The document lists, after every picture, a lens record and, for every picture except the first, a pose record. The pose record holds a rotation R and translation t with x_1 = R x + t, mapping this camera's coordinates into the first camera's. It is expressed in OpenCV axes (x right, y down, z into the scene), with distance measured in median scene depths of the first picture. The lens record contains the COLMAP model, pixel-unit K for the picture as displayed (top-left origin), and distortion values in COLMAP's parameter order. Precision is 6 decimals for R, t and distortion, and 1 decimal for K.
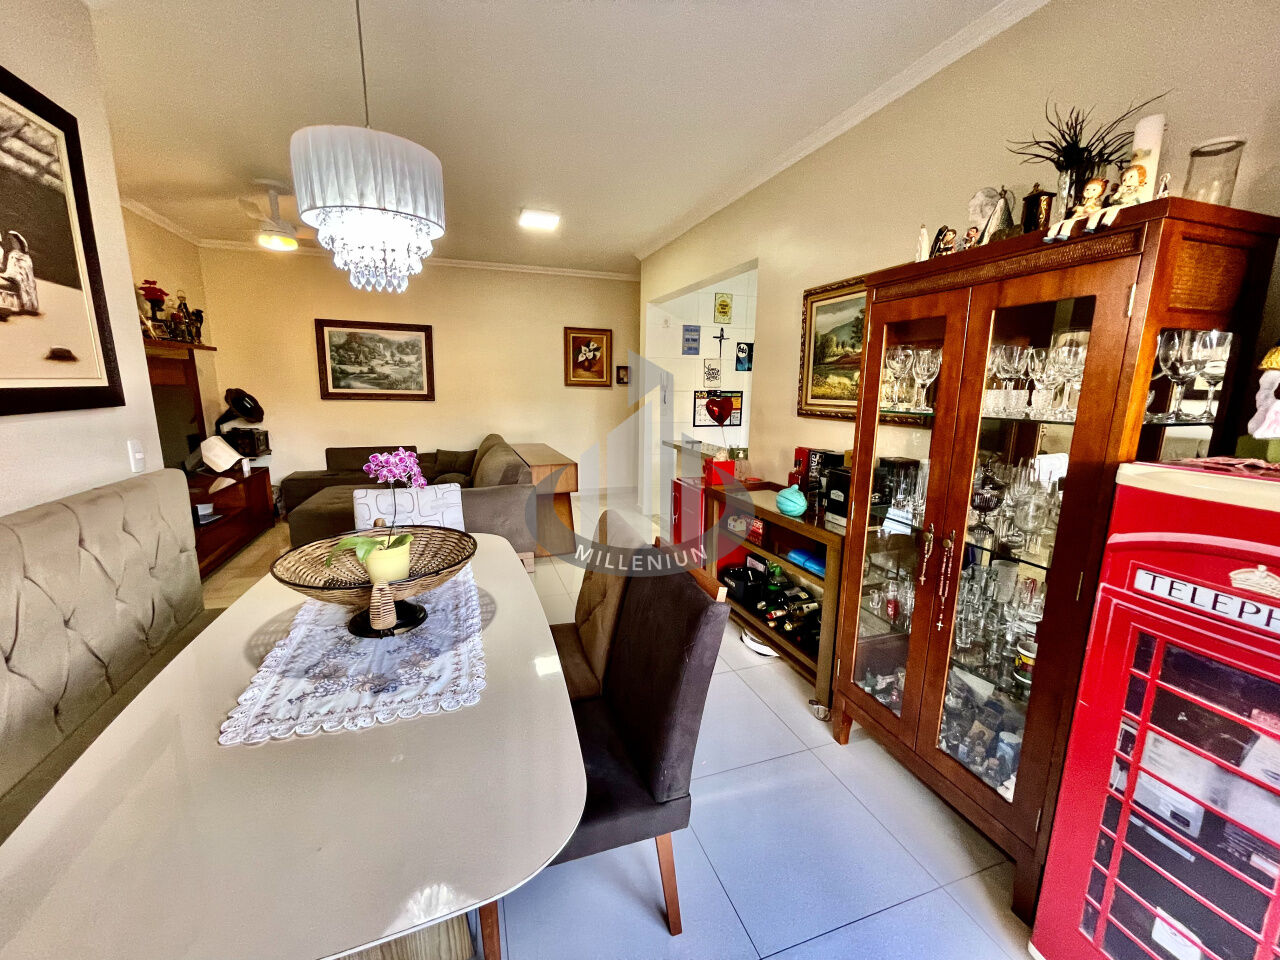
lens RADIAL K [[515.3, 0, 639.0], [0, 515.3, 483.7], [0, 0, 1]] dist [-0.003195, 0.000426]
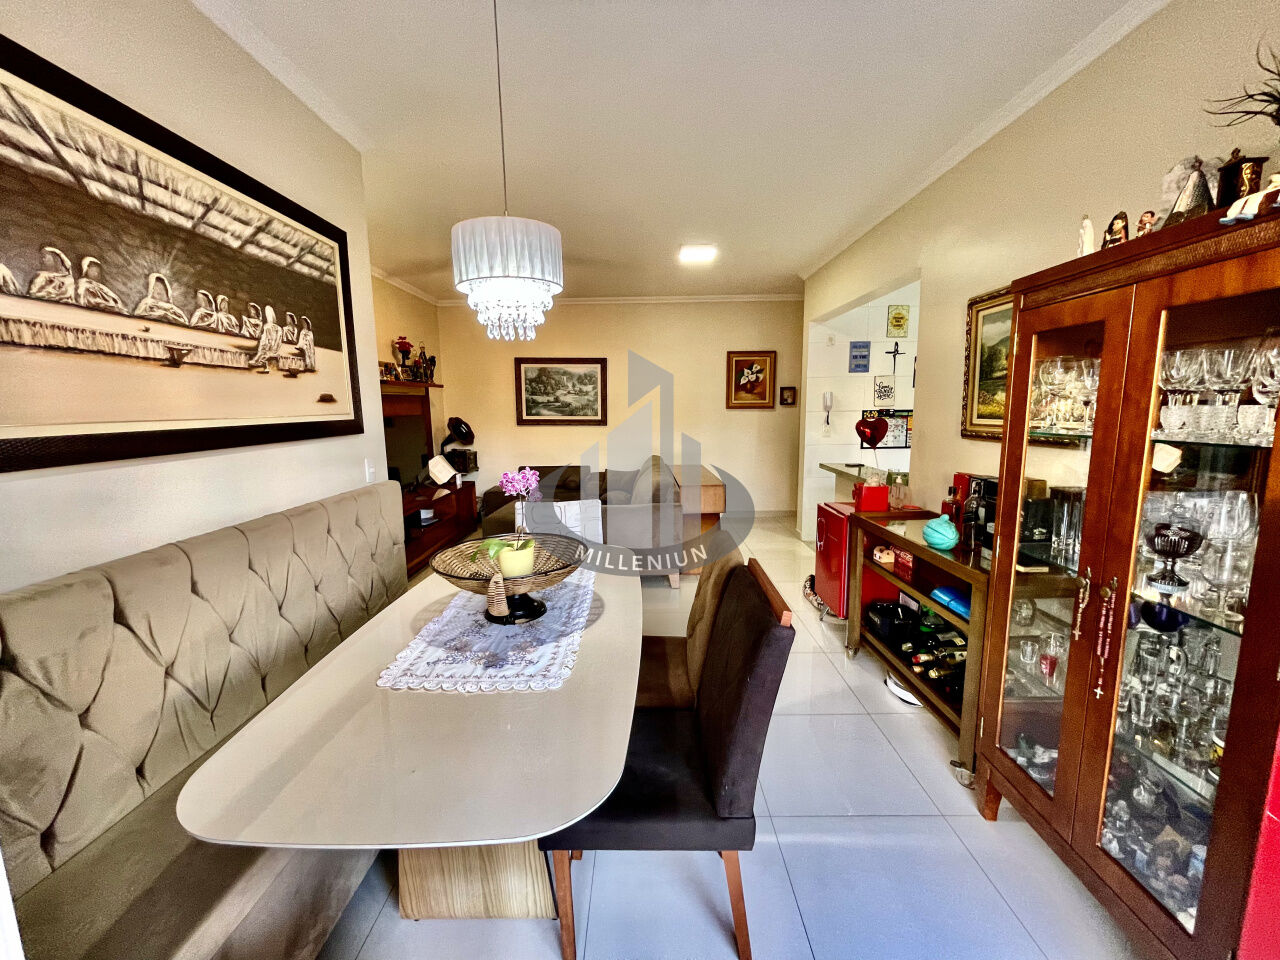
lens RADIAL K [[515.3, 0, 639.2], [0, 515.3, 483.7], [0, 0, 1]] dist [-0.003195, 0.000426]
pose [[0.940571, 0.025592, -0.338631, 0.152965], [-0.039468, 0.998637, -0.034154, -0.000366], [0.337295, 0.045489, 0.940299, -0.031611]]
